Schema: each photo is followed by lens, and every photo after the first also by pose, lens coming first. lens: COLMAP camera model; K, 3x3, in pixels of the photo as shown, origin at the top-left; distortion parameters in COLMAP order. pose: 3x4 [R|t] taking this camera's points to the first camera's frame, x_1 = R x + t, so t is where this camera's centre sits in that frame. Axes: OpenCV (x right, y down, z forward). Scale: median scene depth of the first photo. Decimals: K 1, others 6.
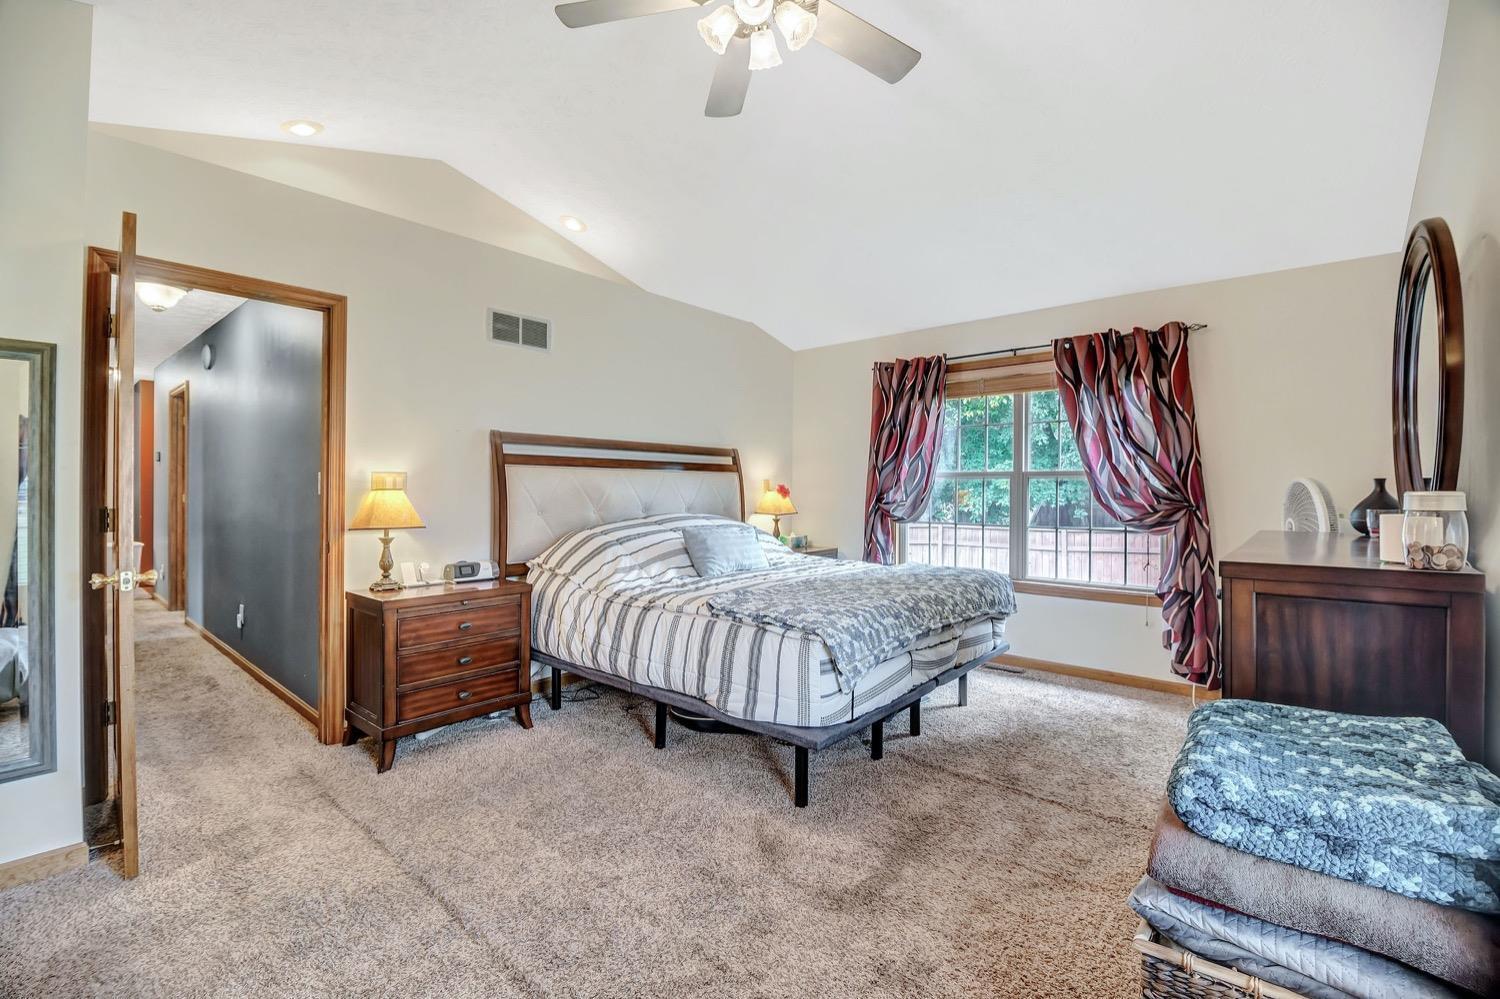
lens RADIAL K [[669.9, 0, 752.1], [0, 669.9, 493.1], [0, 0, 1]] dist [-0.002874, -0.001030]
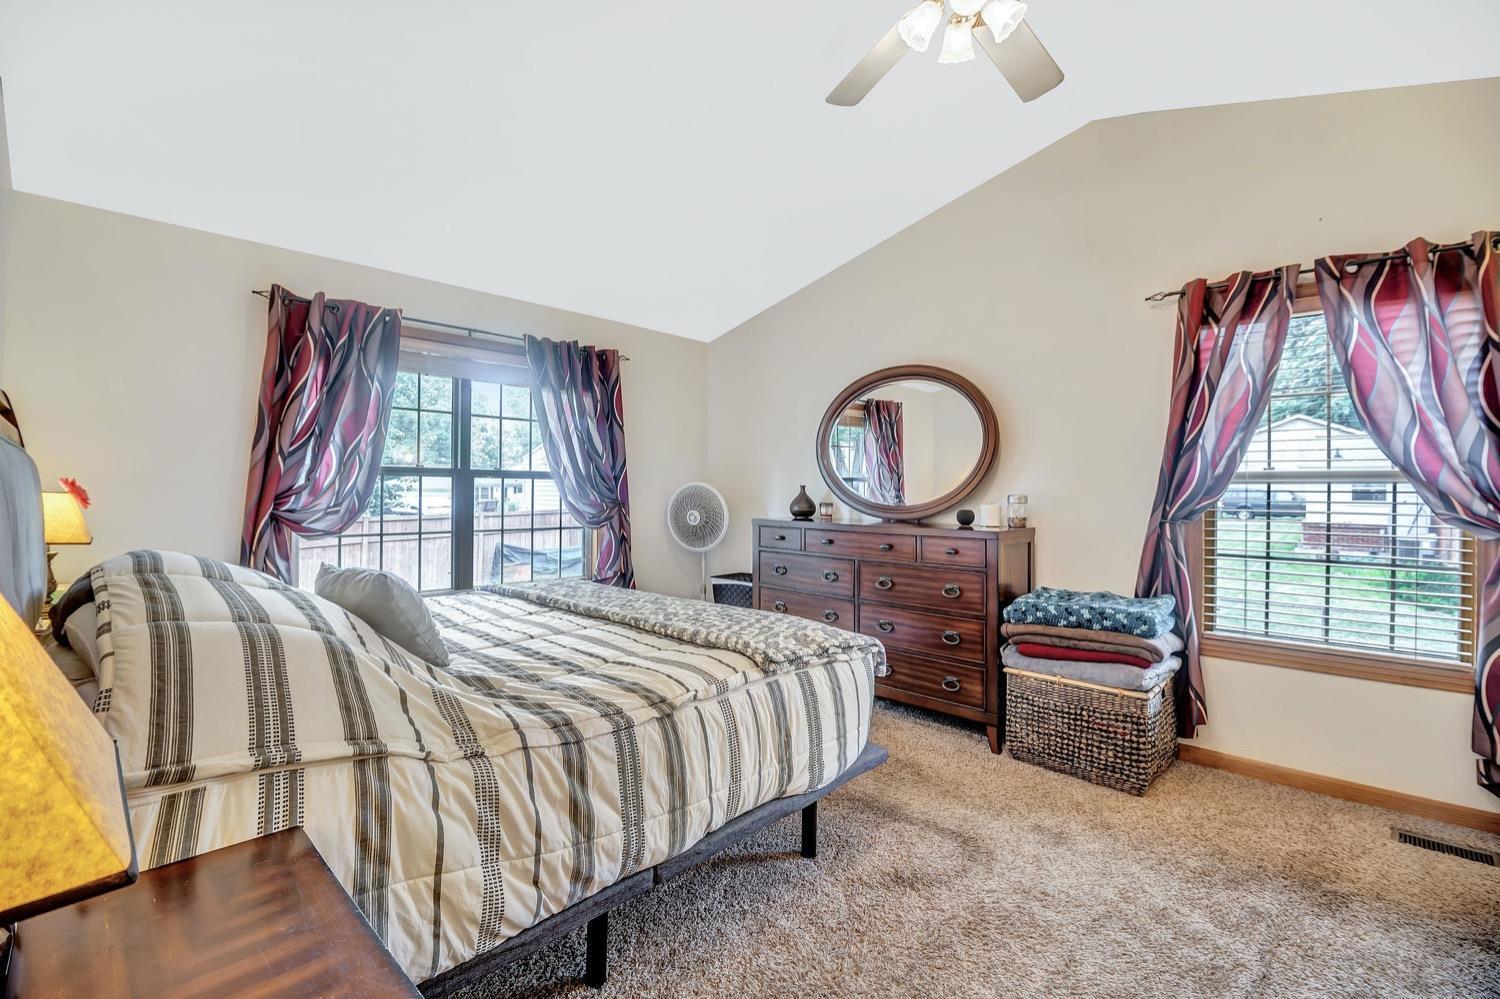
lens RADIAL K [[669.9, 0, 751.6], [0, 669.9, 496.9], [0, 0, 1]] dist [-0.002874, -0.001030]
pose [[0.058798, -0.015765, 0.998145, -0.541415], [-0.000105, 0.999875, 0.015799, -0.013145], [-0.998270, -0.001034, 0.058789, 0.688677]]
